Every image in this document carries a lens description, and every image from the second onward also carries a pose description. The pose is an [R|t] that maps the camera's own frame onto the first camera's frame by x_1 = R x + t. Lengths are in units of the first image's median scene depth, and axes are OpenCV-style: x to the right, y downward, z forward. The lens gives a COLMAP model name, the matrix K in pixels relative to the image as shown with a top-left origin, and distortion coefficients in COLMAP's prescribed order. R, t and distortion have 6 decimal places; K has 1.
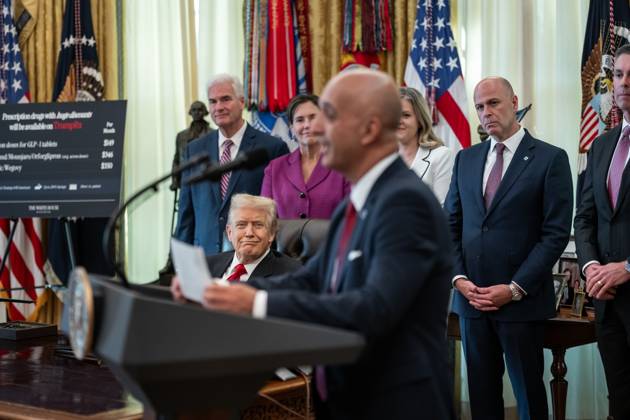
lens RADIAL K [[1326.3, 0, 315.0], [0, 1326.3, 210.0], [0, 0, 1]] dist [-0.024641, 0.062366]
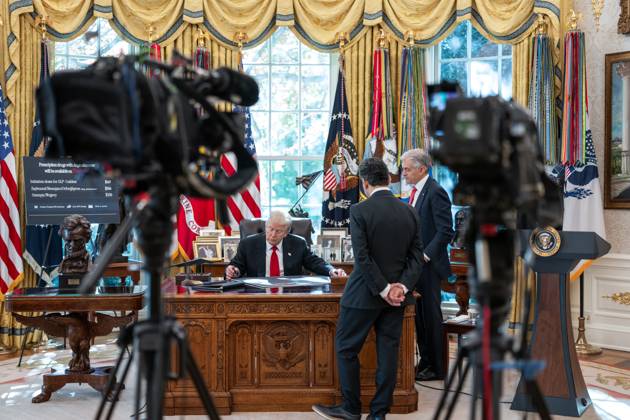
lens RADIAL K [[868.8, 0, 315.0], [0, 868.8, 210.0], [0, 0, 1]] dist [-0.029820, -0.032468]
pose [[0.752107, 0.002056, 0.659038, -0.701013], [0.017971, 0.999559, -0.023627, 0.019351], [-0.658796, 0.029613, 0.751739, -0.054269]]
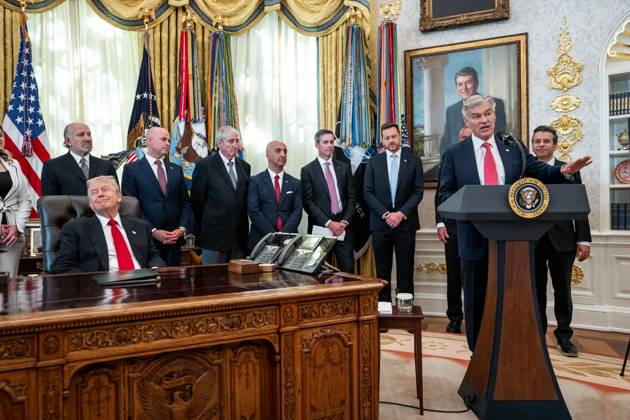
lens RADIAL K [[510.8, 0, 315.0], [0, 510.8, 210.0], [0, 0, 1]] dist [-0.008519, 0.005558]
pose [[0.362056, 0.008588, 0.932117, -0.398295], [0.051493, 0.998246, -0.029198, 0.044490], [-0.930733, 0.058568, 0.360979, 0.425696]]
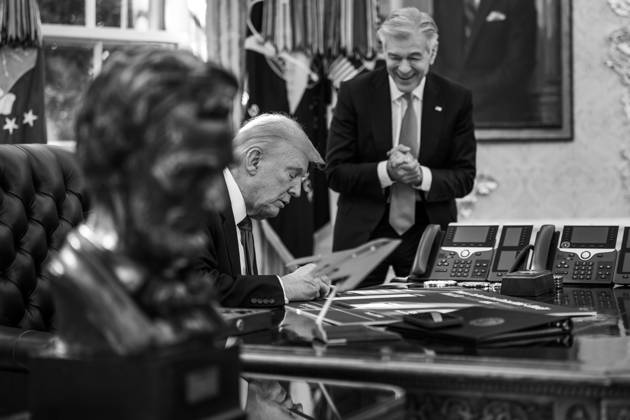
lens RADIAL K [[1326.3, 0, 315.0], [0, 1326.3, 210.0], [0, 0, 1]] dist [-0.024641, 0.062366]
pose [[-0.207674, -0.008947, 0.978157, -0.605532], [0.057755, 0.998102, 0.021392, 0.025457], [-0.976492, 0.060936, -0.206763, 0.816434]]
